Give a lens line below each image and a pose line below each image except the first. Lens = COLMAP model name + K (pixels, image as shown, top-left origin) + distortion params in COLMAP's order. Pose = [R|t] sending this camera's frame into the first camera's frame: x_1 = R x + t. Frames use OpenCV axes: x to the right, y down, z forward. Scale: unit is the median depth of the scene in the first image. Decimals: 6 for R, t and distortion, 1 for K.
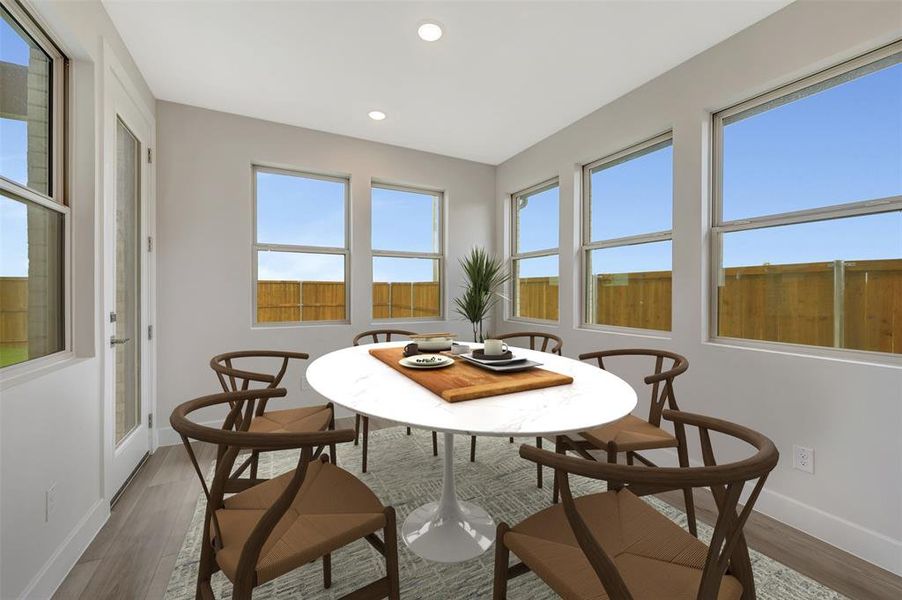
lens RADIAL K [[359.6, 0, 452.4], [0, 359.6, 292.8], [0, 0, 1]] dist [-0.000412, -0.000289]
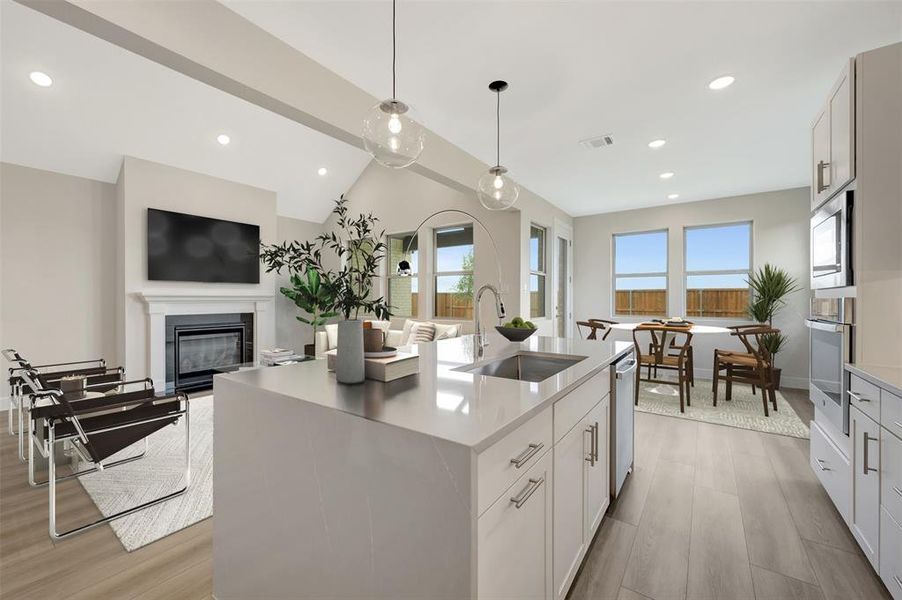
lens RADIAL K [[359.6, 0, 451.6], [0, 359.6, 300.3], [0, 0, 1]] dist [-0.000412, -0.000289]
pose [[0.455440, 0.001839, -0.890265, 0.728255], [-0.000492, 0.999998, 0.001814, 0.001513], [0.890266, -0.000388, 0.455440, -0.626665]]
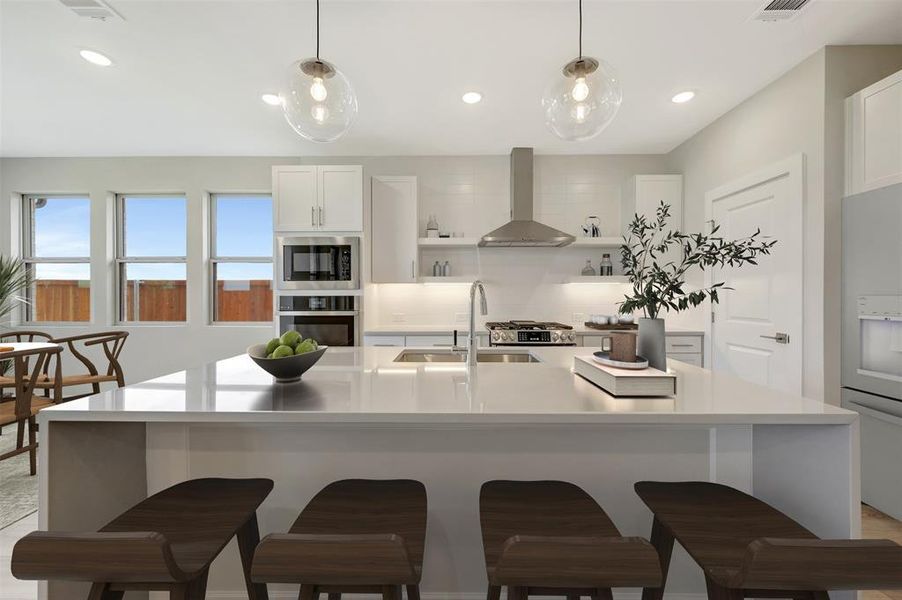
lens RADIAL K [[359.6, 0, 449.6], [0, 359.6, 301.9], [0, 0, 1]] dist [-0.000412, -0.000289]
pose [[0.479469, -0.013925, 0.877448, -0.158459], [-0.000004, 0.999874, 0.015870, -0.001474], [-0.877559, -0.007613, 0.479409, -0.542692]]
